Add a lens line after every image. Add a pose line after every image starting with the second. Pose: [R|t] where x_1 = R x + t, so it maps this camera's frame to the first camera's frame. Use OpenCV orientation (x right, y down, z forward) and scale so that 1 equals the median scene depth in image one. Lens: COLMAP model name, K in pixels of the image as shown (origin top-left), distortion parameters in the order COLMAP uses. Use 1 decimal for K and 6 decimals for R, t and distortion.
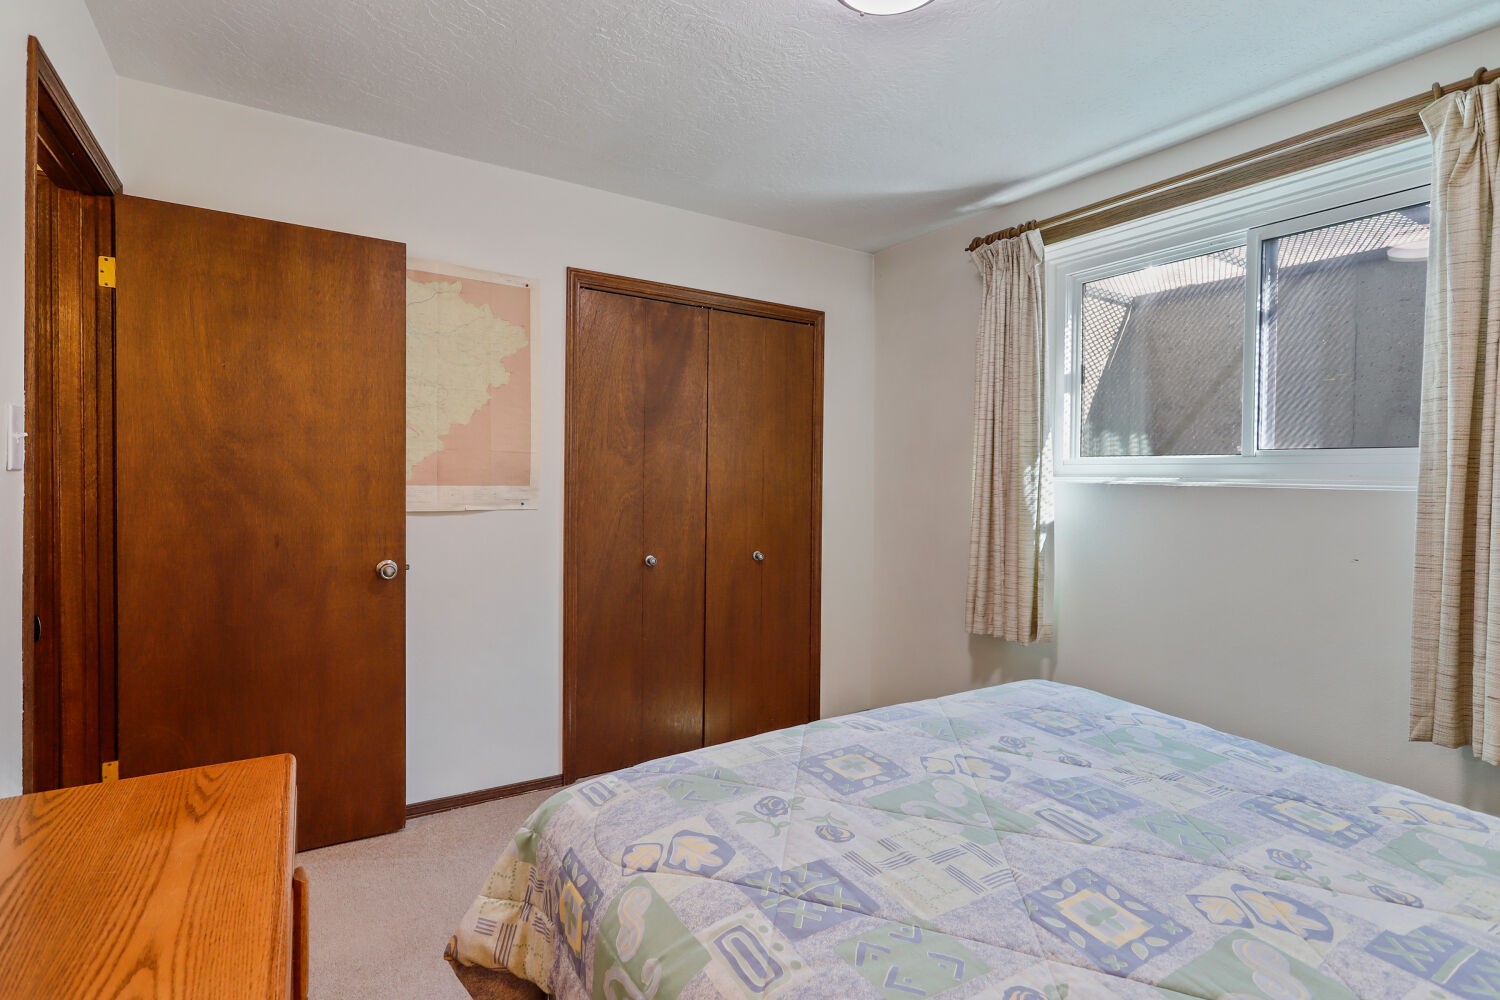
lens RADIAL K [[735.0, 0, 763.0], [0, 735.0, 495.6], [0, 0, 1]] dist [-0.000638, -0.000009]
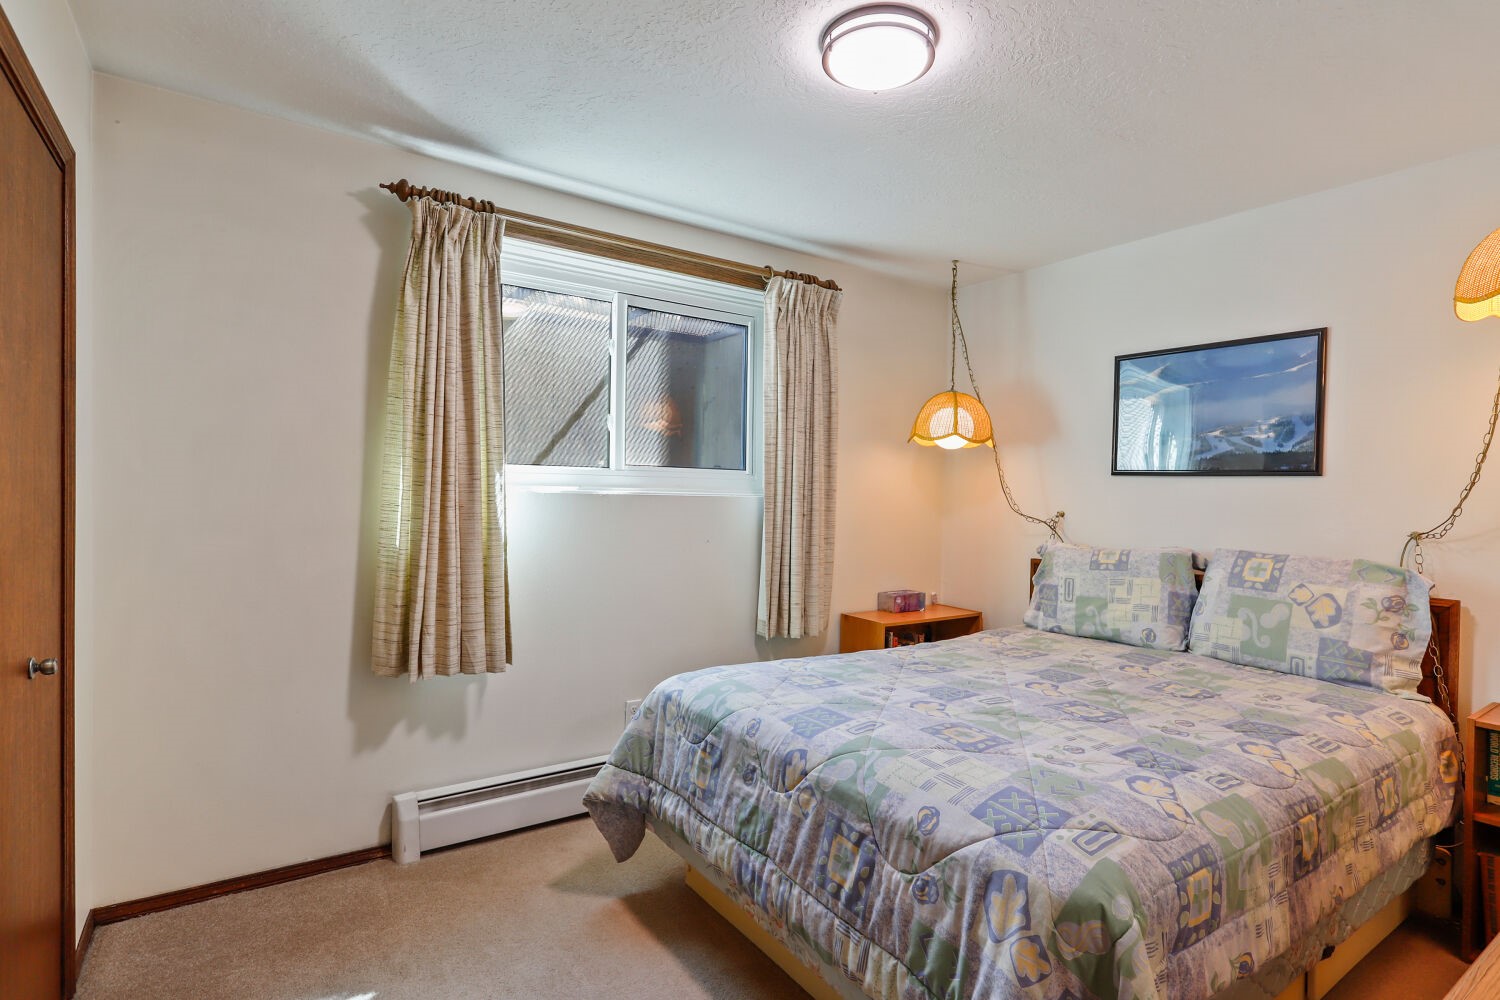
lens RADIAL K [[735.0, 0, 763.0], [0, 735.0, 495.6], [0, 0, 1]] dist [-0.000638, -0.000009]
pose [[-0.043368, -0.027861, 0.998671, -1.060059], [0.005504, 0.999589, 0.028126, -0.072144], [-0.999044, 0.006716, -0.043197, 1.344633]]
